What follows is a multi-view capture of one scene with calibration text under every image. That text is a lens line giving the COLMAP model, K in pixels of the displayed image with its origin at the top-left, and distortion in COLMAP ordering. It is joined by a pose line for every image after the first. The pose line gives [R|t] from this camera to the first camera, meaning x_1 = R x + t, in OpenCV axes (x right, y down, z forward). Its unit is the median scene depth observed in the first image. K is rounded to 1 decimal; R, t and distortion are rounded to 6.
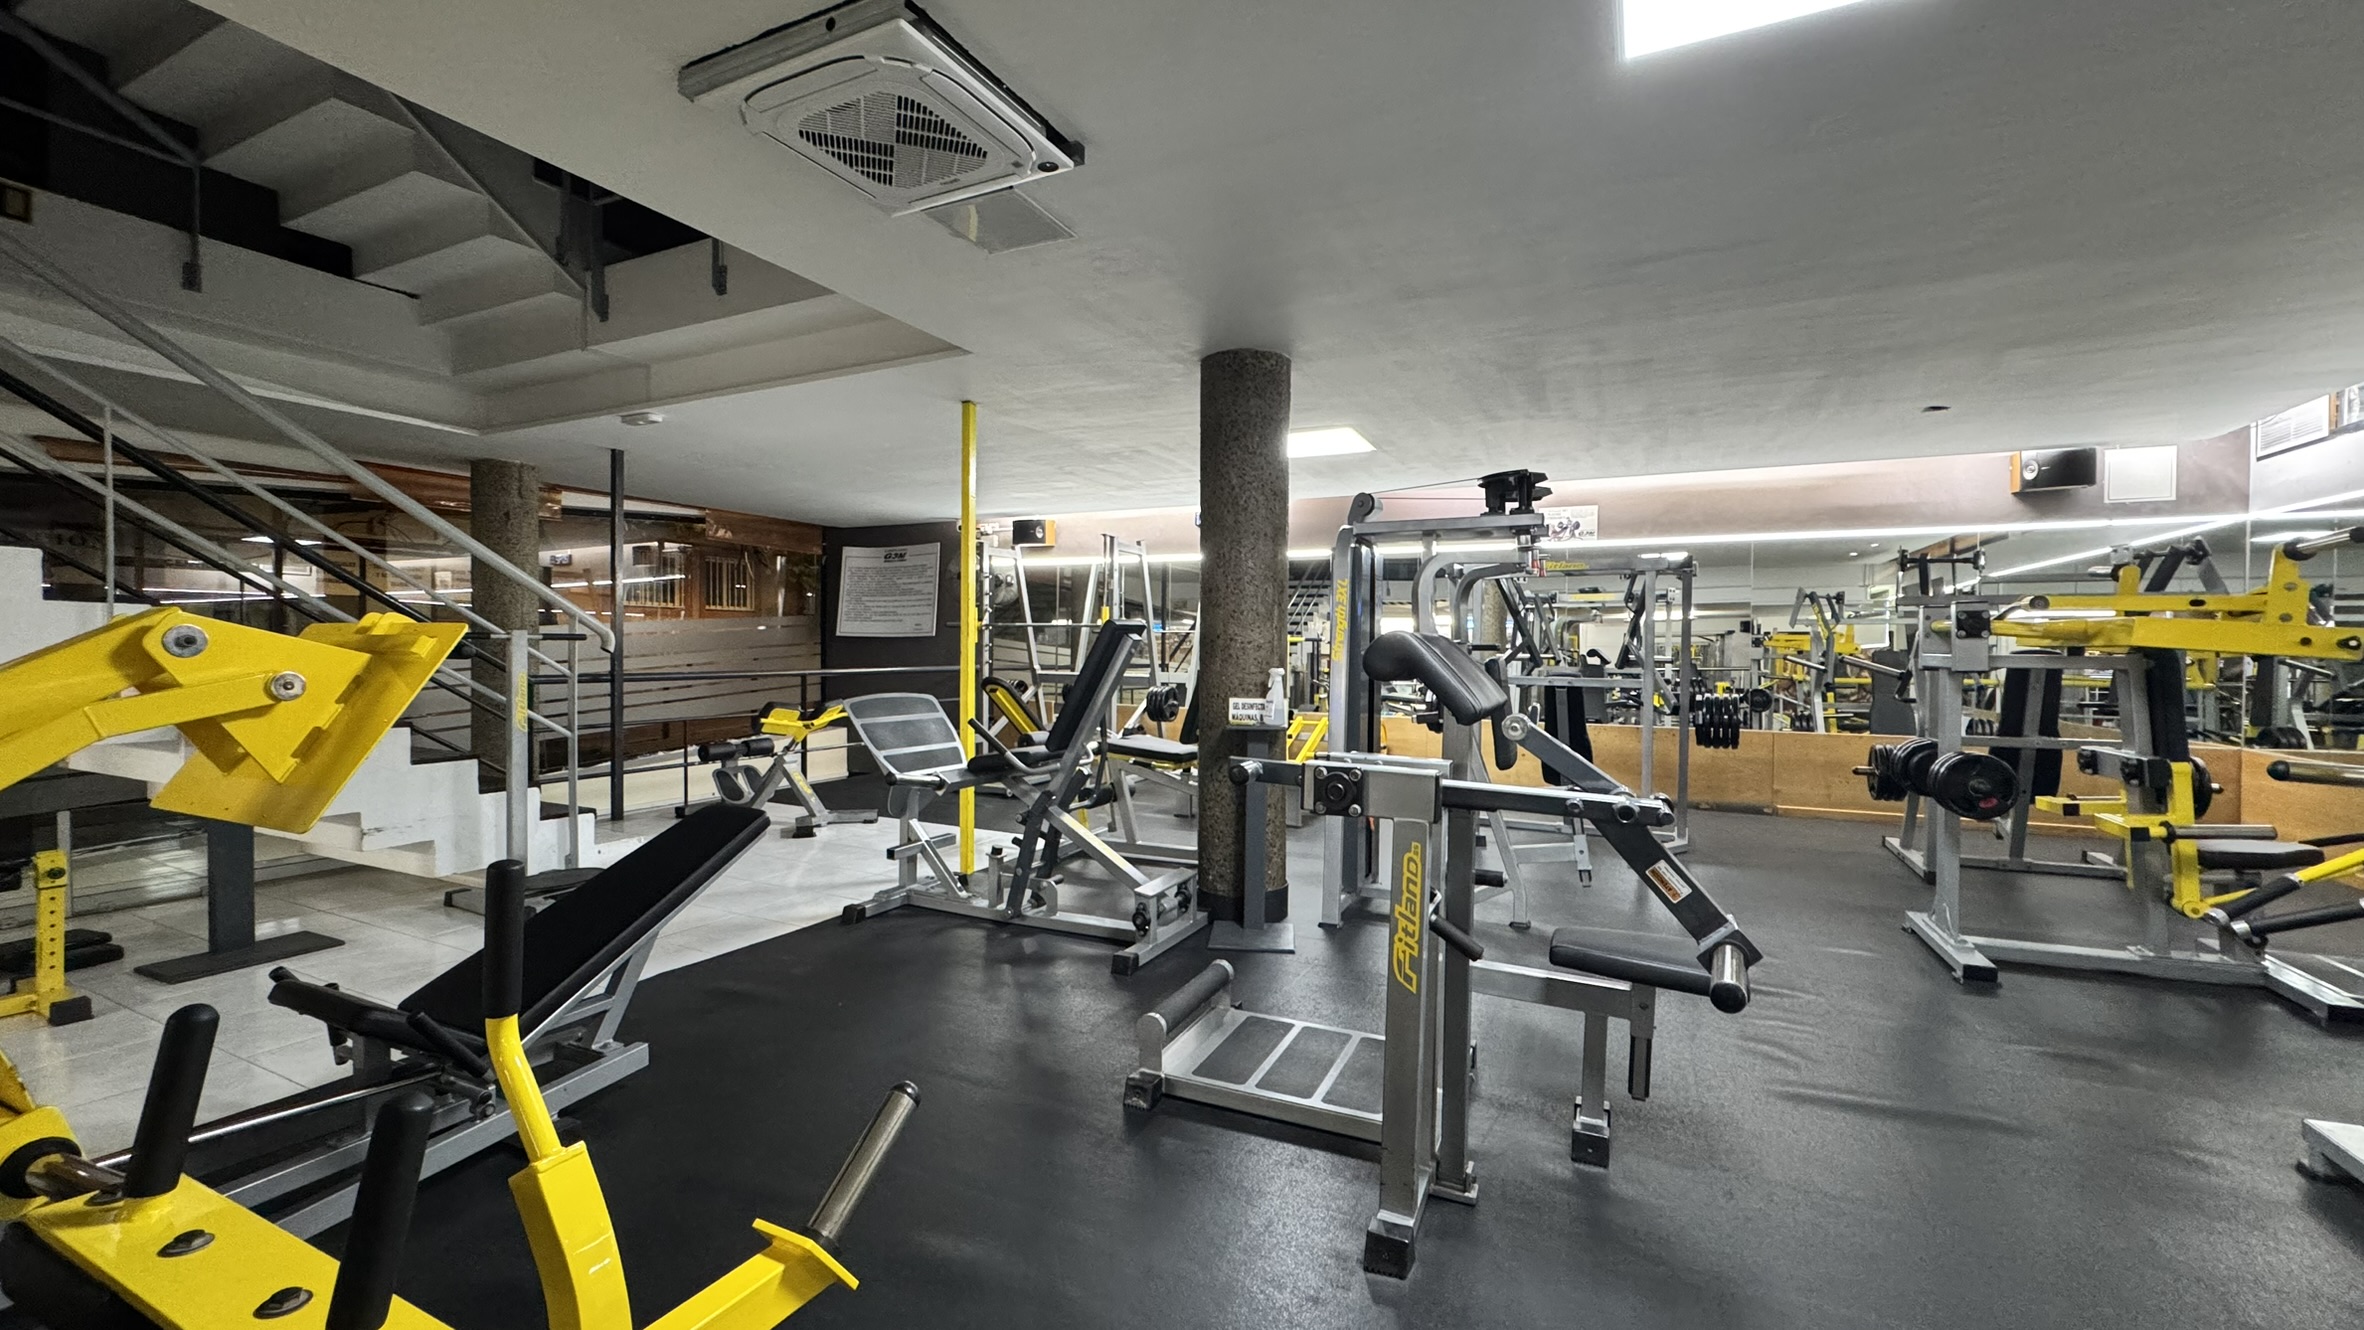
lens RADIAL K [[944.8, 0, 1178.7], [0, 944.8, 659.9], [0, 0, 1]] dist [-0.001322, -0.000093]
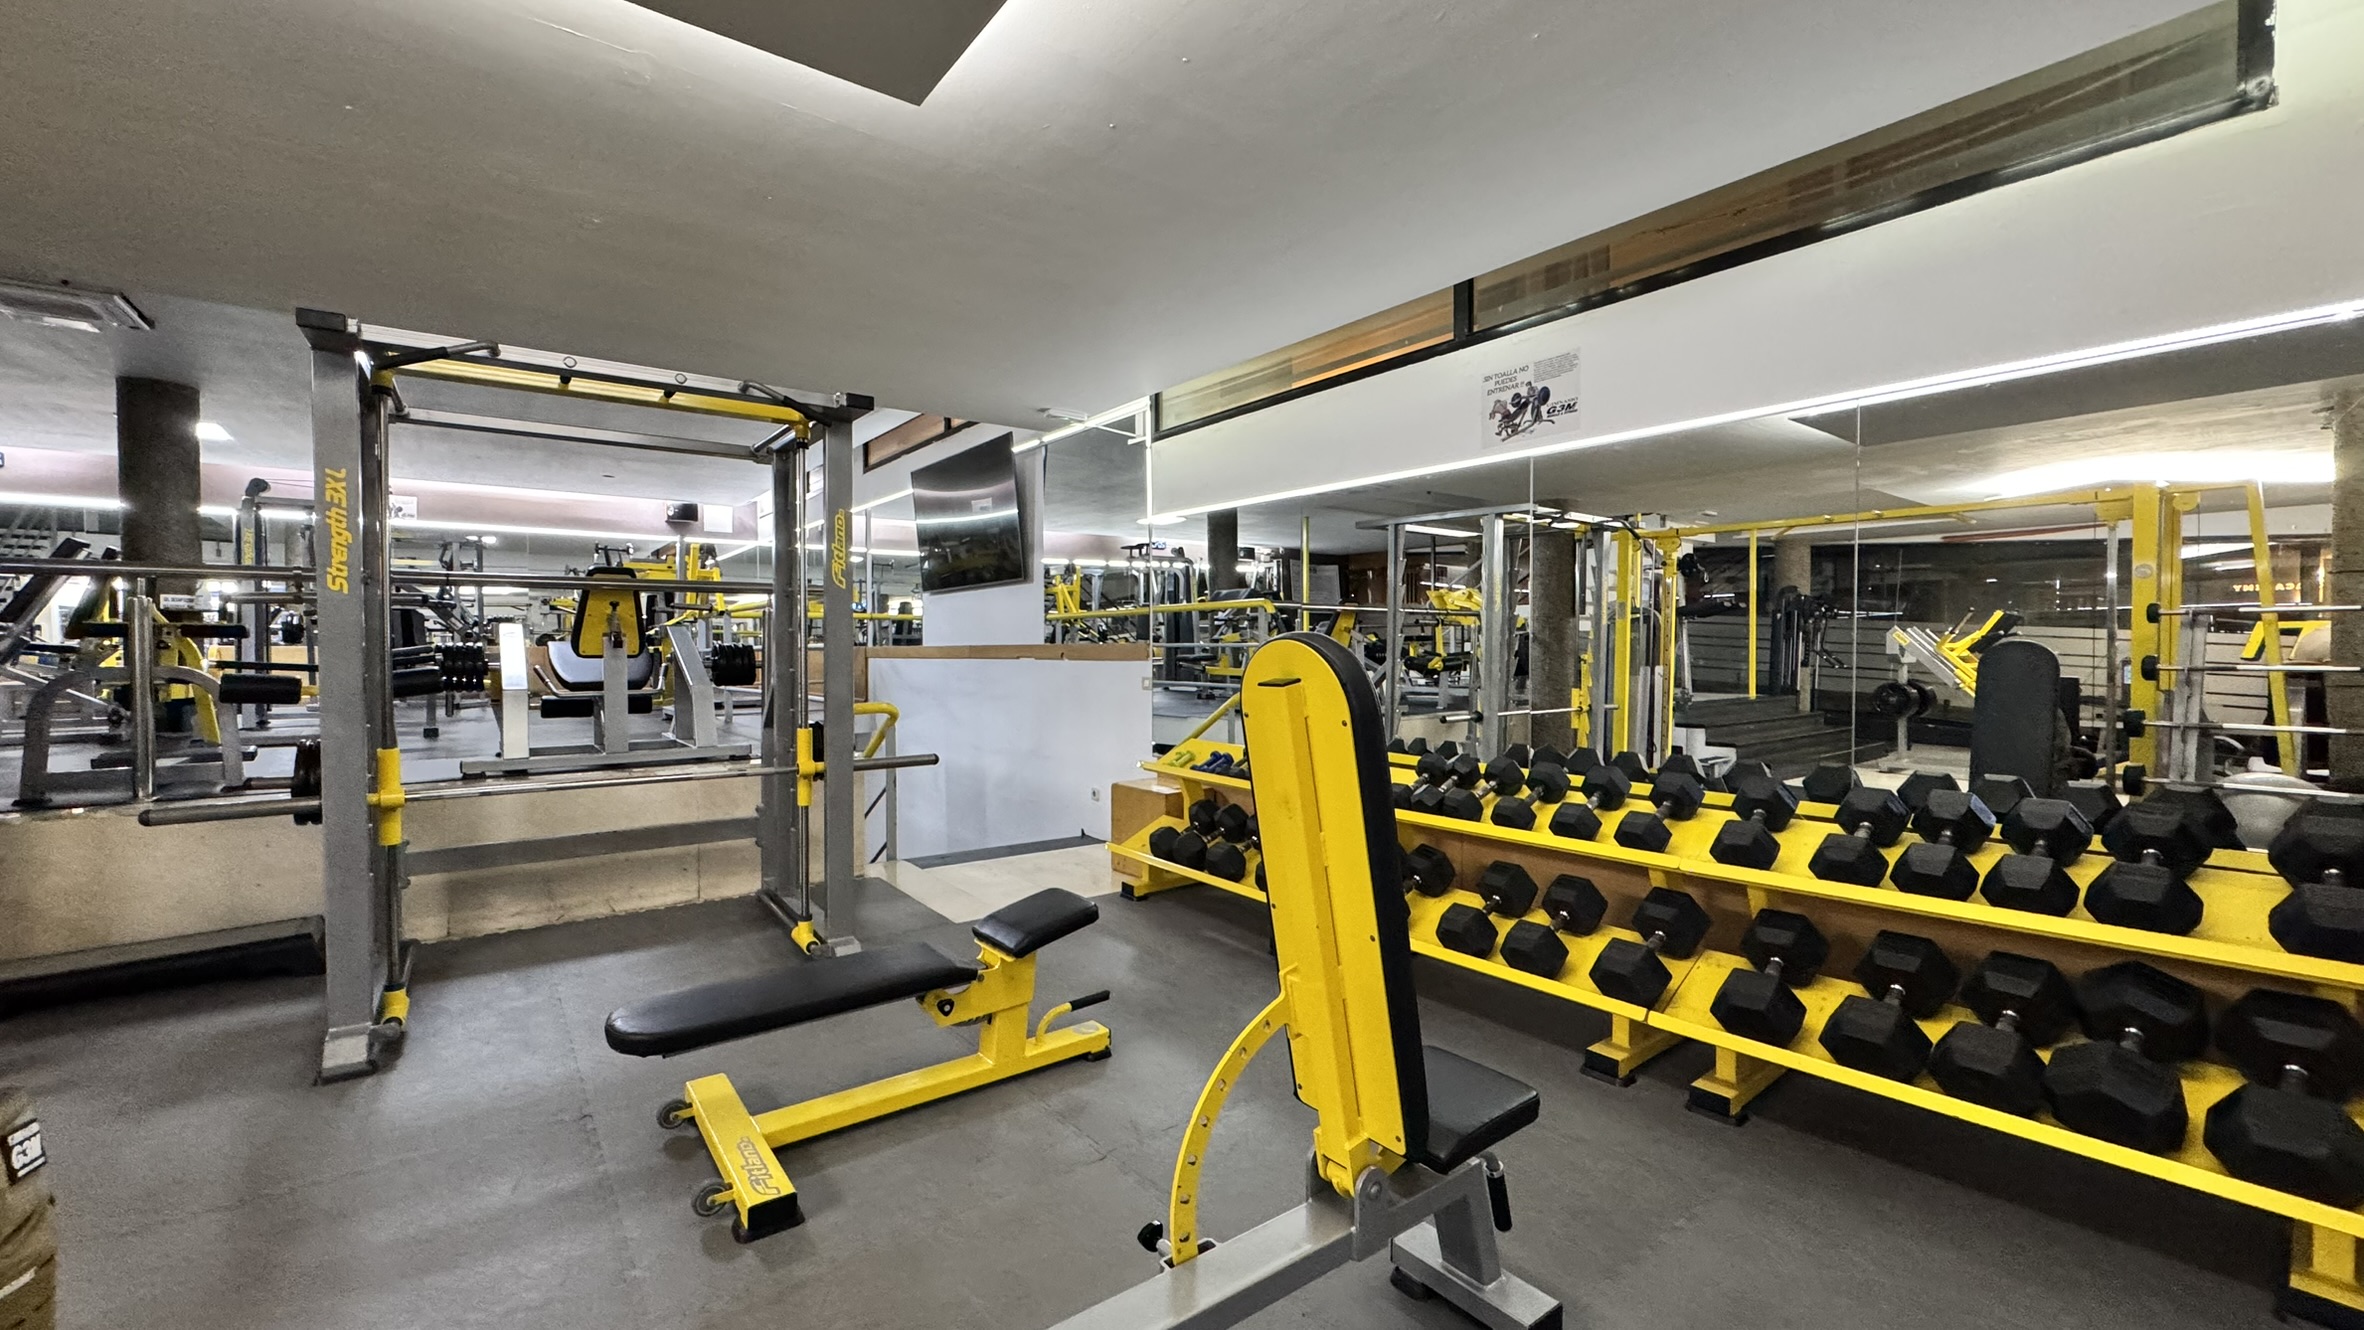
lens RADIAL K [[944.8, 0, 1176.5], [0, 944.8, 664.5], [0, 0, 1]] dist [-0.001322, -0.000093]
pose [[0.451991, -0.020086, 0.891796, -0.573033], [0.010639, 0.999797, 0.017127, 0.146560], [-0.891959, 0.001746, 0.452113, -1.226678]]
